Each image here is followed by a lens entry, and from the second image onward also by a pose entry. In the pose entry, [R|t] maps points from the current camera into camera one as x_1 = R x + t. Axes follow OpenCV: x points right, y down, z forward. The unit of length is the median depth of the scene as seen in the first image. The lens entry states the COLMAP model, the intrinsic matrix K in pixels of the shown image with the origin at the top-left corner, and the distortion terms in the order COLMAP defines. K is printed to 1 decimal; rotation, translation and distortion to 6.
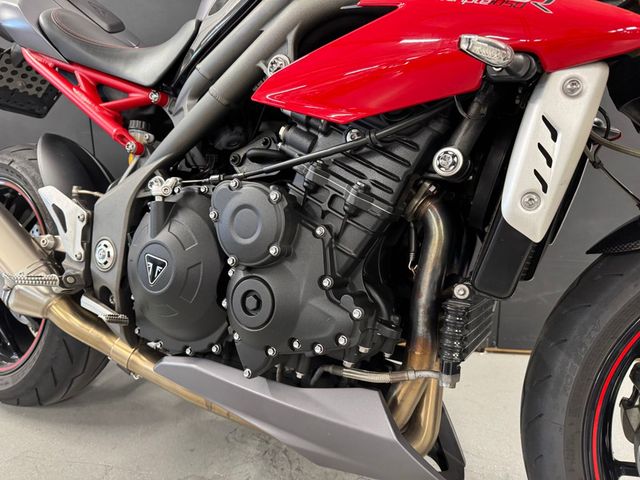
lens RADIAL K [[449.3, 0, 322.7], [0, 449.3, 238.4], [0, 0, 1]] dist [0.037092, -0.004505]
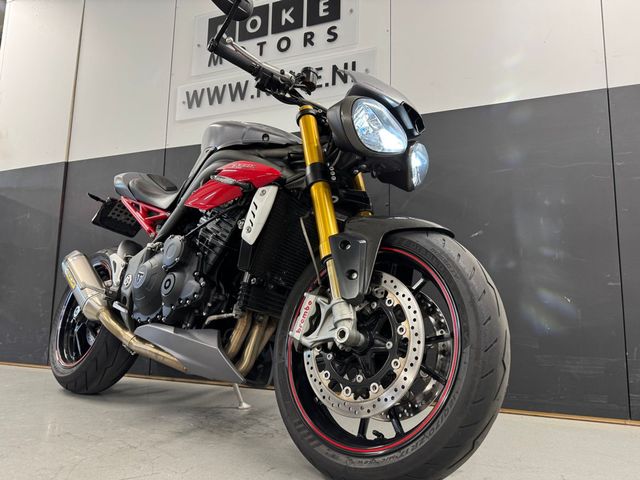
lens RADIAL K [[449.3, 0, 322.7], [0, 449.3, 238.4], [0, 0, 1]] dist [0.037092, -0.004505]
pose [[0.977356, 0.006861, -0.211492, 0.956572], [-0.081657, 0.934285, -0.347051, 0.573182], [0.195213, 0.356462, 0.913689, -0.916750]]
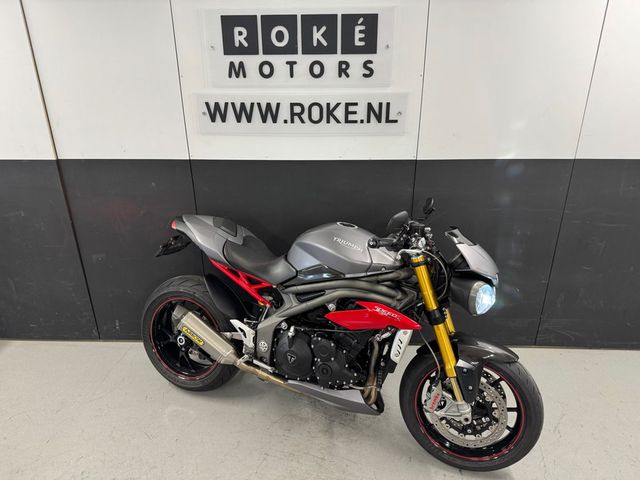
lens RADIAL K [[449.5, 0, 320.0], [0, 449.5, 240.0], [0, 0, 1]] dist [0.100089, -0.118316]
pose [[0.991683, -0.038491, 0.122813, -0.510670], [0.016790, 0.984768, 0.173059, -1.274888], [-0.127603, -0.169557, 0.977224, -1.975217]]
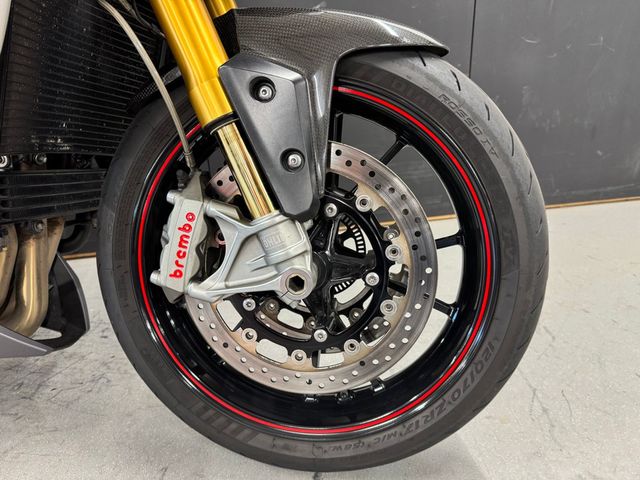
lens RADIAL K [[449.3, 0, 322.7], [0, 449.3, 238.4], [0, 0, 1]] dist [0.037092, -0.004505]
pose [[0.932445, -0.150171, 0.328625, 0.519997], [0.098427, 0.980710, 0.168877, 0.156097], [-0.347646, -0.125123, 0.929240, -0.167142]]
